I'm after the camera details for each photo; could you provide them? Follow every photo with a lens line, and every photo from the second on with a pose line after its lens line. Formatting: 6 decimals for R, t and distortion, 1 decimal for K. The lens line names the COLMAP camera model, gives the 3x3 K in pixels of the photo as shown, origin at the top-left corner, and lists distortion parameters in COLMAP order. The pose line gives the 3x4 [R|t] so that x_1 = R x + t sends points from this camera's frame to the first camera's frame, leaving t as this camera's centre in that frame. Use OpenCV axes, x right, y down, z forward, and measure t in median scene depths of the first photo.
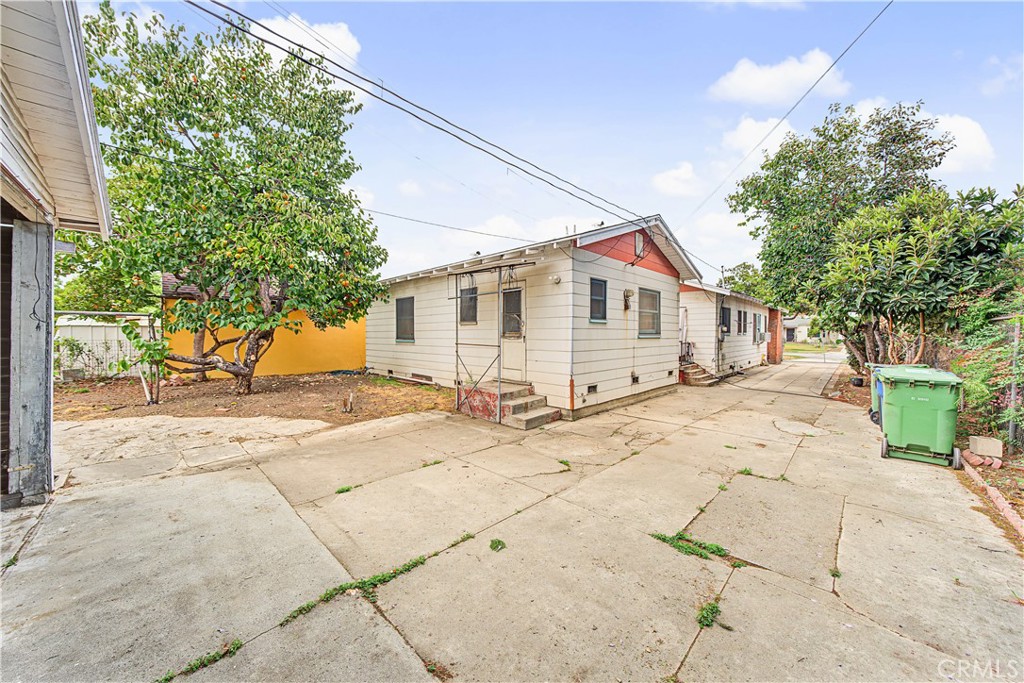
lens RADIAL K [[357.6, 0, 508.8], [0, 357.6, 336.8], [0, 0, 1]] dist [-0.028916, 0.003601]
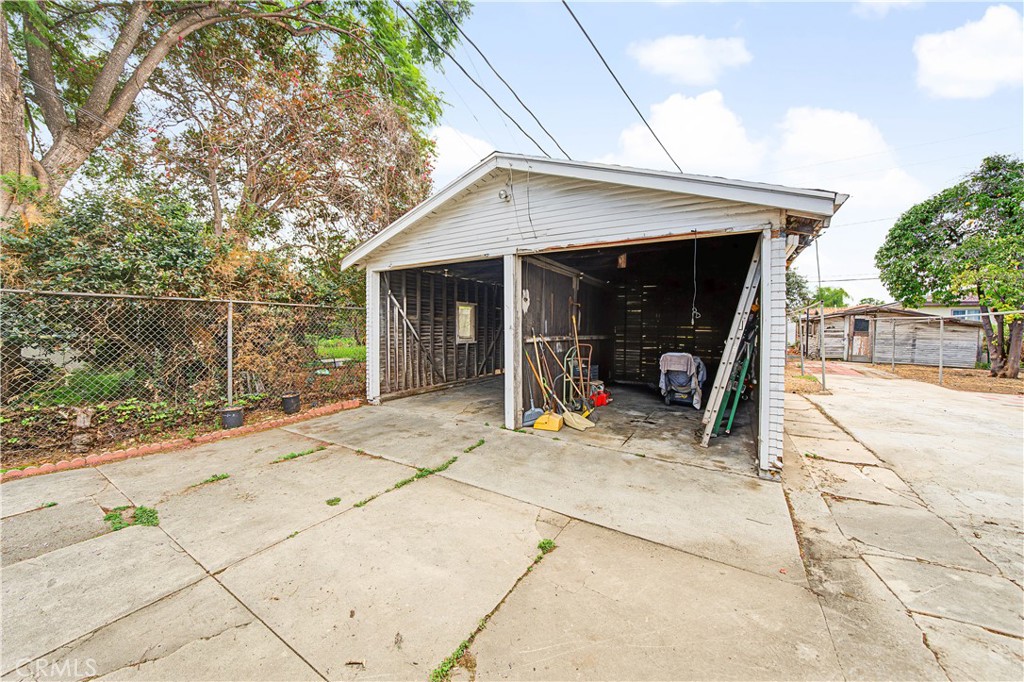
lens RADIAL K [[361.0, 0, 510.5], [0, 361.0, 336.3], [0, 0, 1]] dist [-0.020714, 0.001634]
pose [[-0.970016, -0.015276, -0.242561, -0.156829], [-0.023479, 0.999245, 0.030962, 0.001662], [0.241905, 0.035729, -0.969642, 1.176114]]
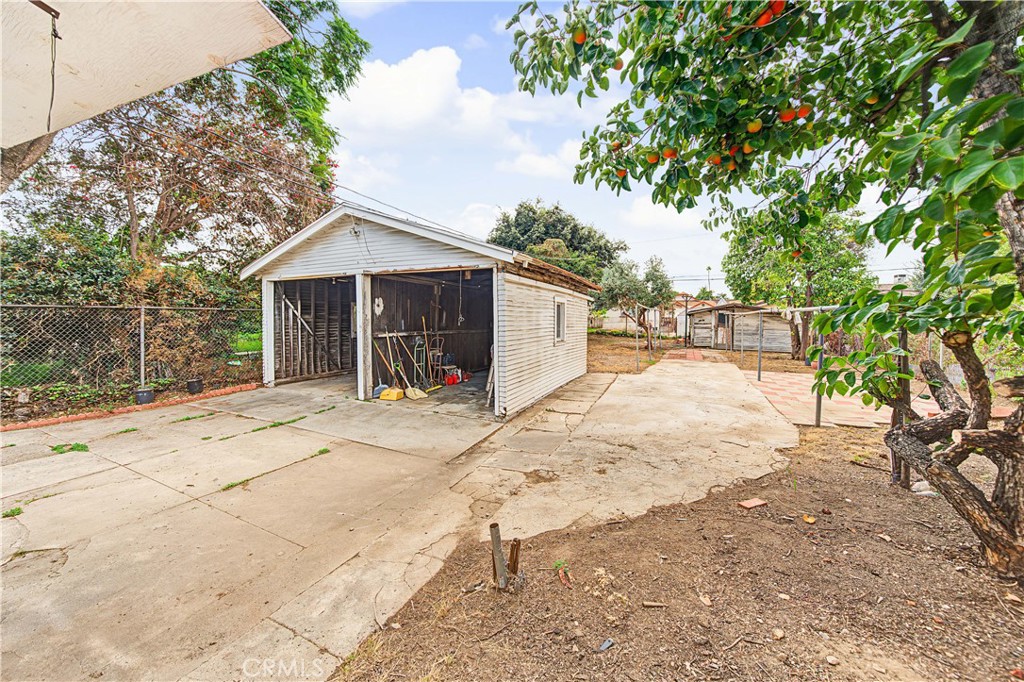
lens RADIAL K [[368.3, 0, 505.1], [0, 368.3, 326.7], [0, 0, 1]] dist [-0.021779, 0.002800]
pose [[-0.940331, -0.009826, -0.340119, -0.445377], [-0.020065, 0.999445, 0.026599, -0.040667], [0.339669, 0.031836, -0.940006, 1.728726]]
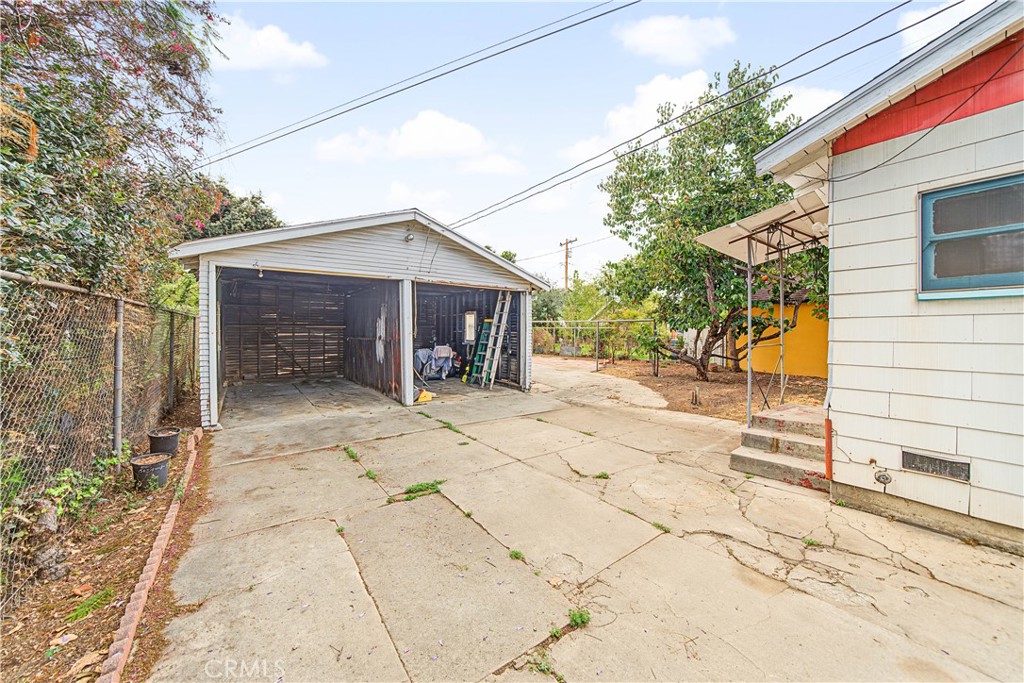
lens RADIAL K [[361.0, 0, 510.5], [0, 361.0, 336.8], [0, 0, 1]] dist [-0.020714, 0.001634]
pose [[-0.146414, 0.010243, -0.989170, 0.931637], [-0.012295, 0.999850, 0.012174, 0.003482], [0.989147, 0.013945, -0.146266, 0.790518]]
